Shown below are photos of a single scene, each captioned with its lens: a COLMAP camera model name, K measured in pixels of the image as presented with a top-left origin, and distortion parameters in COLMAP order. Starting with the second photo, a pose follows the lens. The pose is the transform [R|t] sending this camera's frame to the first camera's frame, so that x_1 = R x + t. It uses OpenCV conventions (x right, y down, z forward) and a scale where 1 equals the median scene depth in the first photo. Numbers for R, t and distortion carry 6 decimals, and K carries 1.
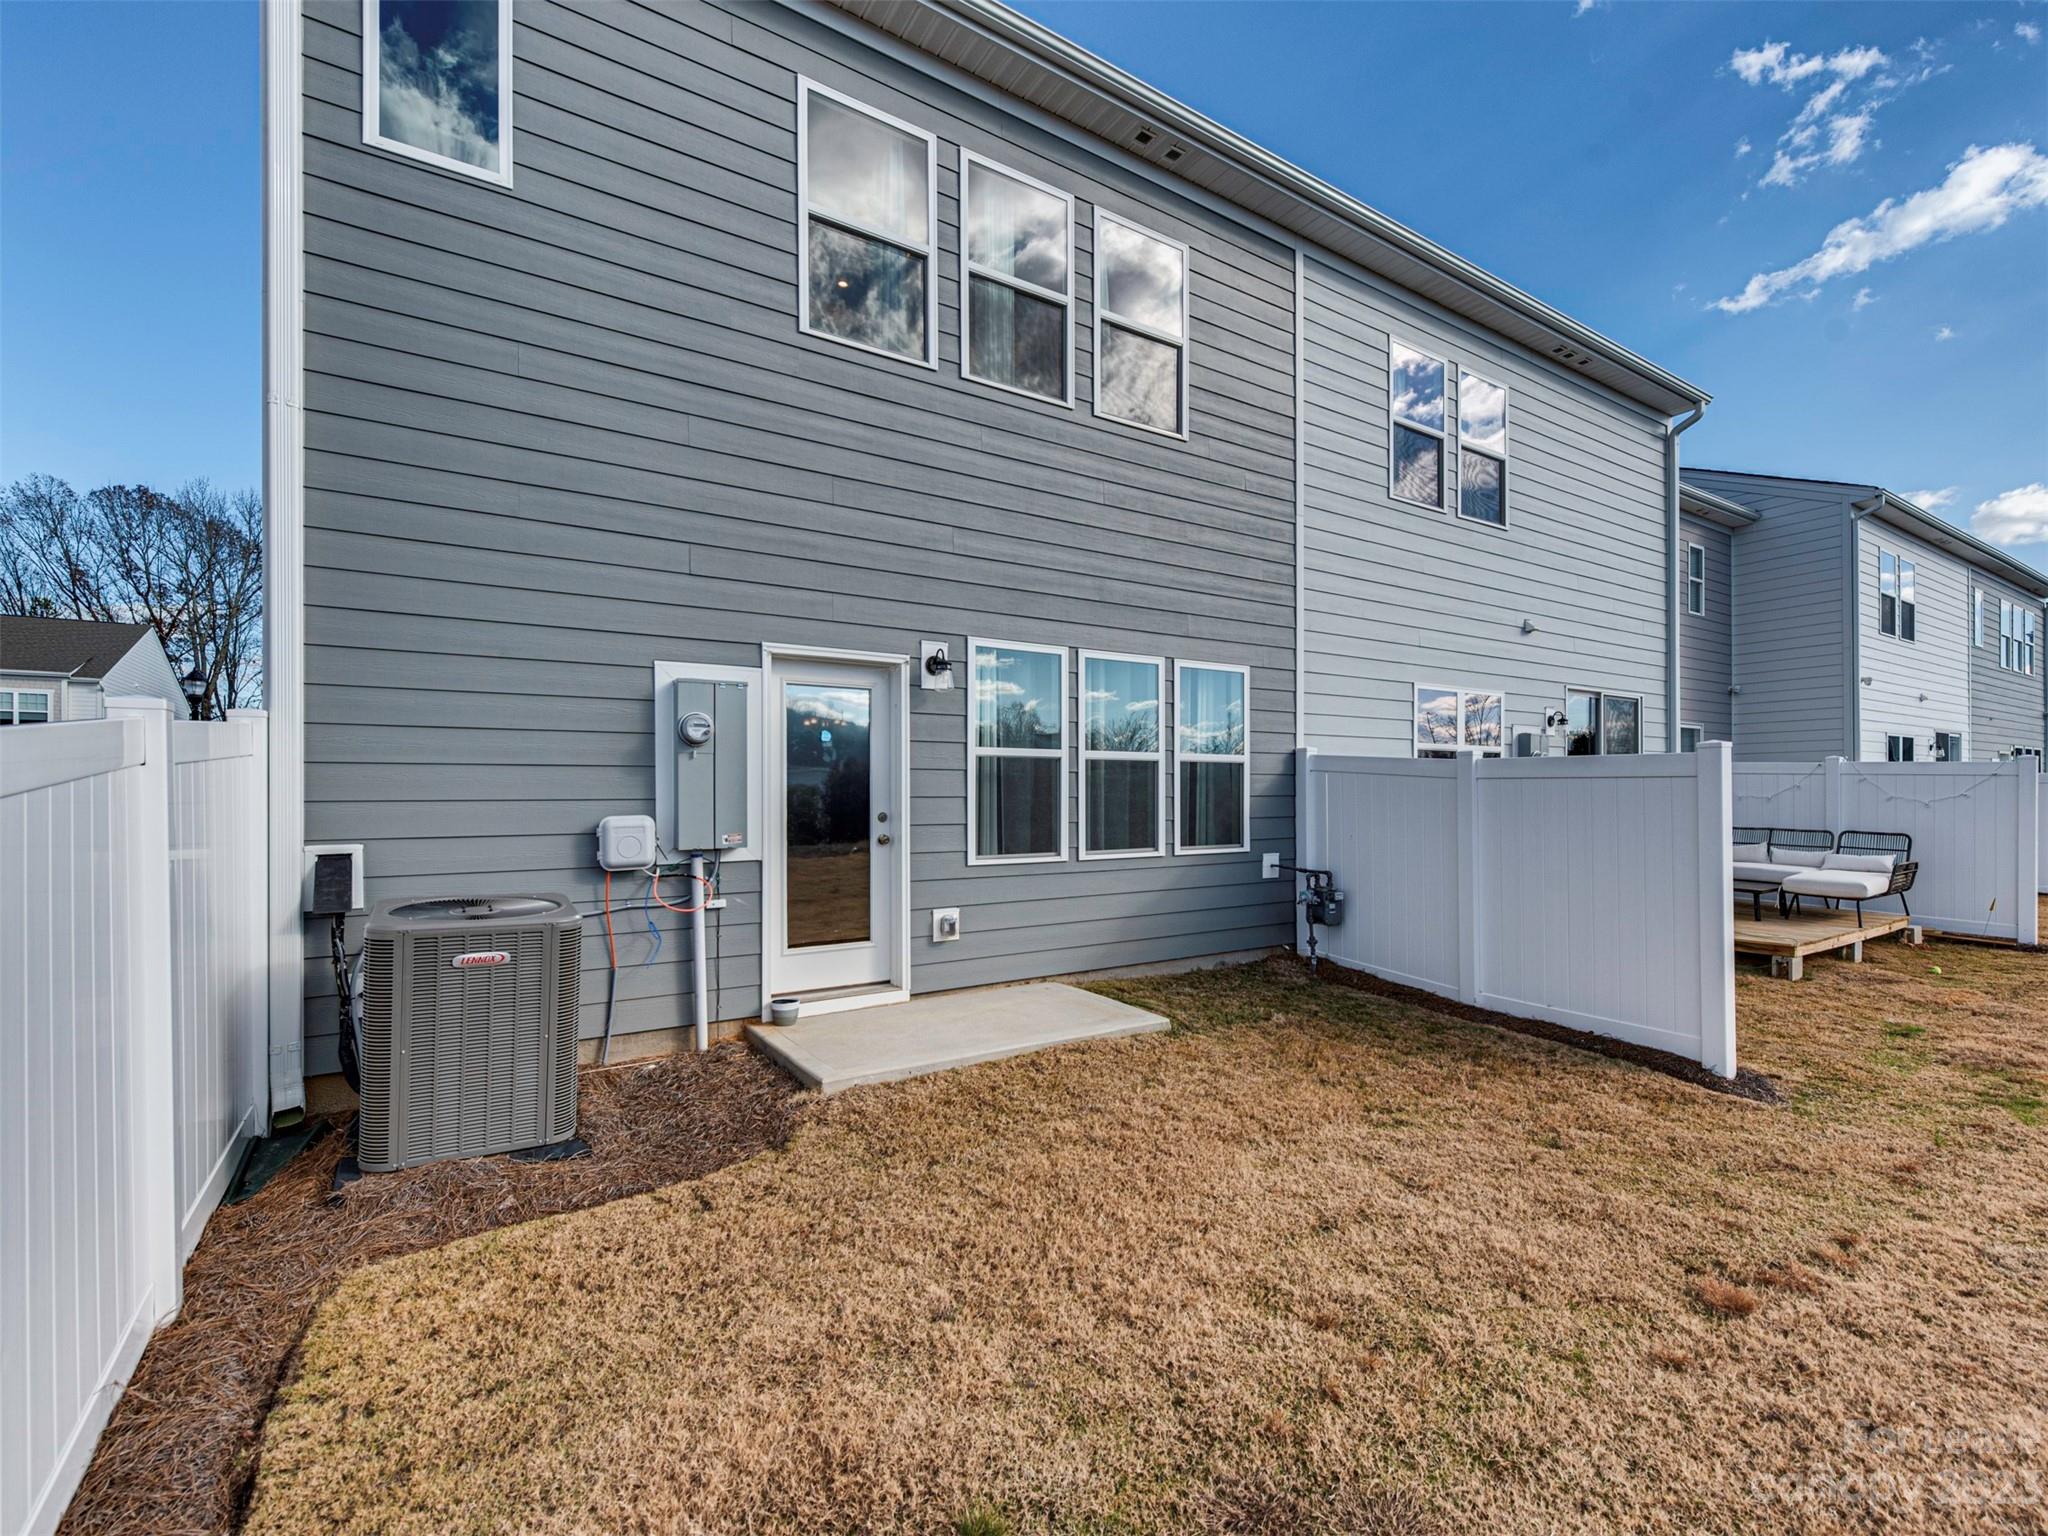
lens RADIAL K [[909.7, 0, 1066.4], [0, 909.7, 799.3], [0, 0, 1]] dist [0.004565, -0.001344]
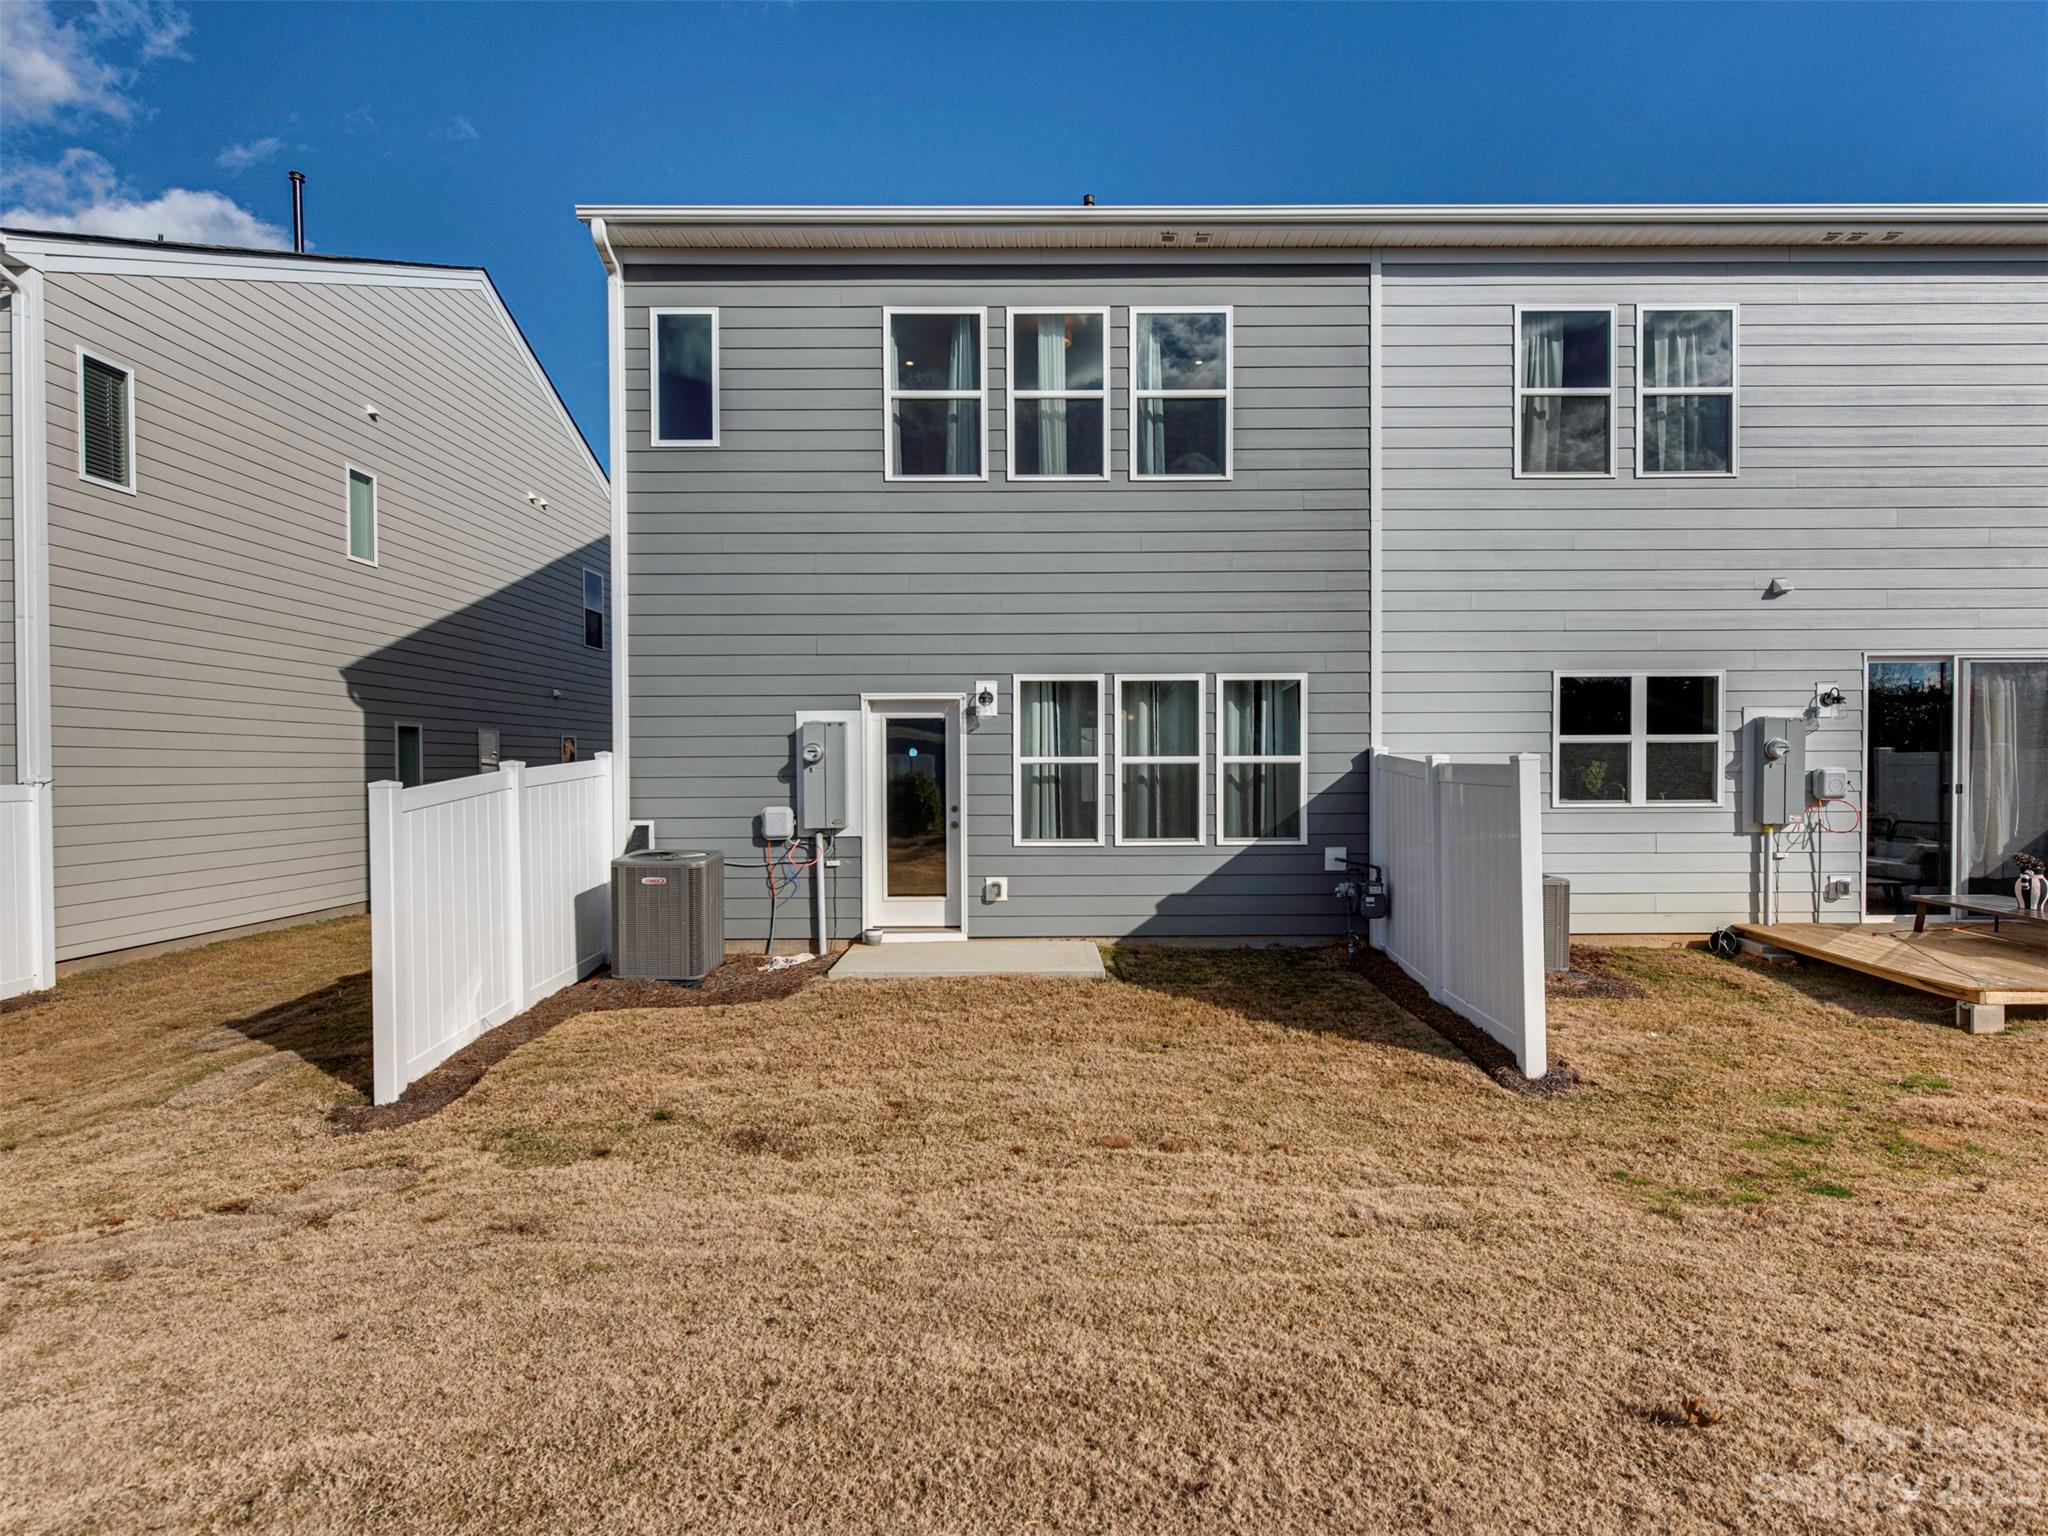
lens RADIAL K [[1061.2, 0, 1065.4], [0, 1061.2, 788.9], [0, 0, 1]] dist [0.003059, -0.000105]
pose [[0.837547, 0.009536, -0.546283, 0.697324], [0.000442, 0.999836, 0.018132, -0.034095], [0.546366, -0.015428, 0.837405, -0.227980]]
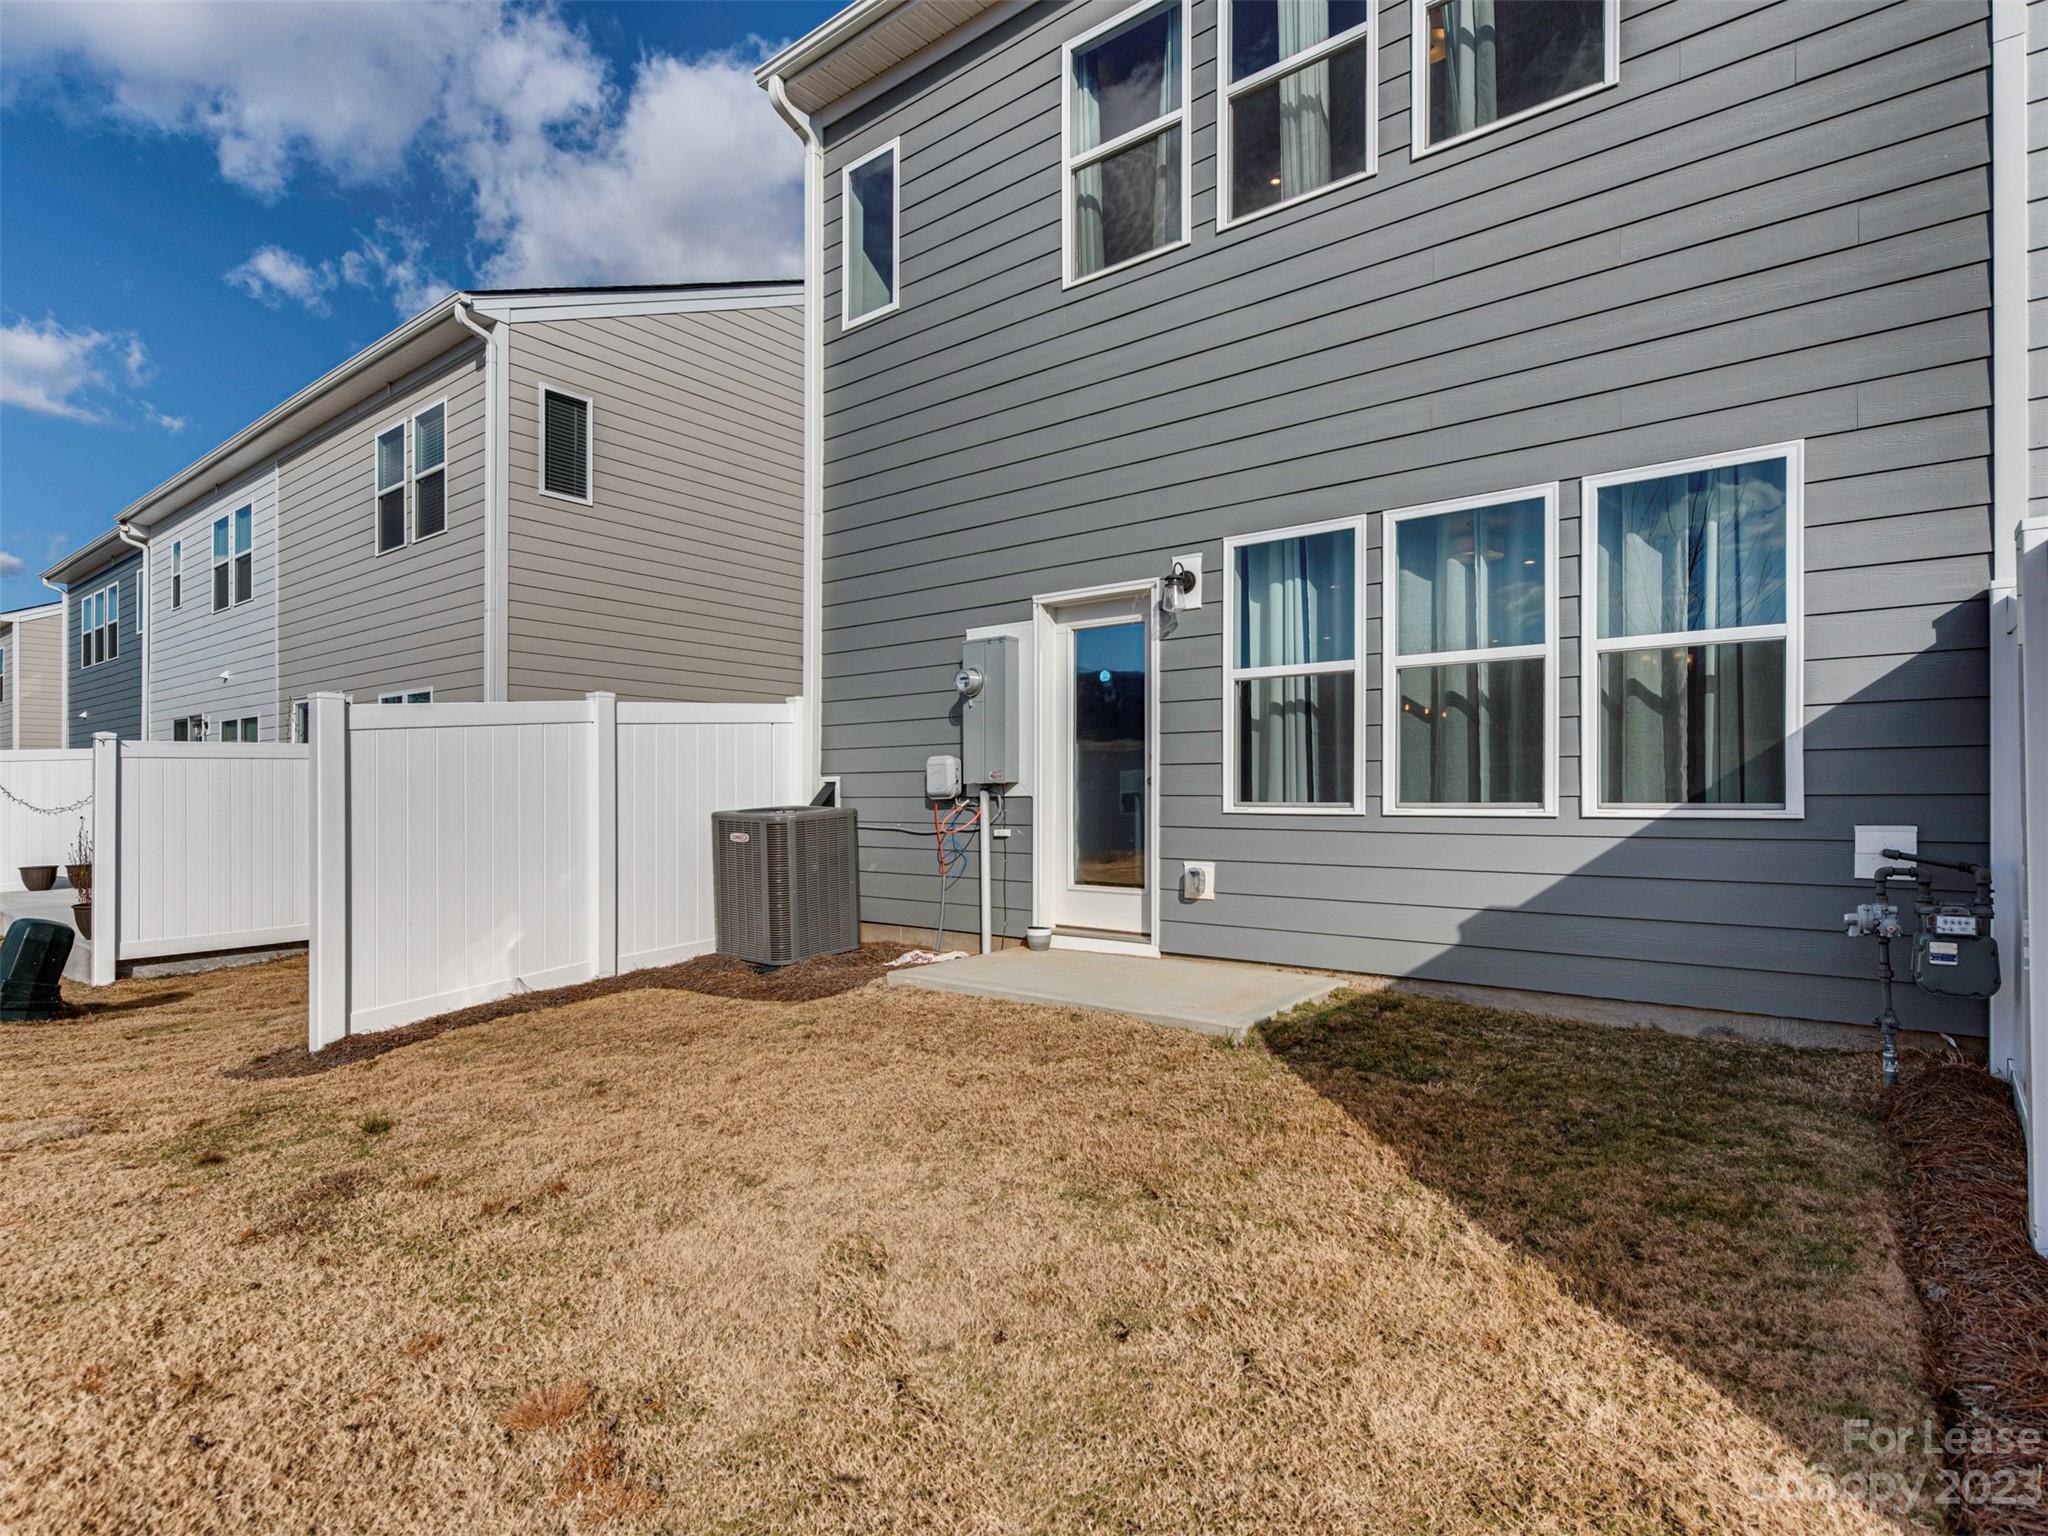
lens RADIAL K [[1061.2, 0, 1044.8], [0, 1061.2, 797.0], [0, 0, 1]] dist [0.003059, -0.000105]
pose [[0.309341, 0.001787, -0.950949, 0.663071], [-0.003063, 0.999995, 0.000882, 0.050338], [0.950946, 0.002640, 0.309345, 0.469637]]
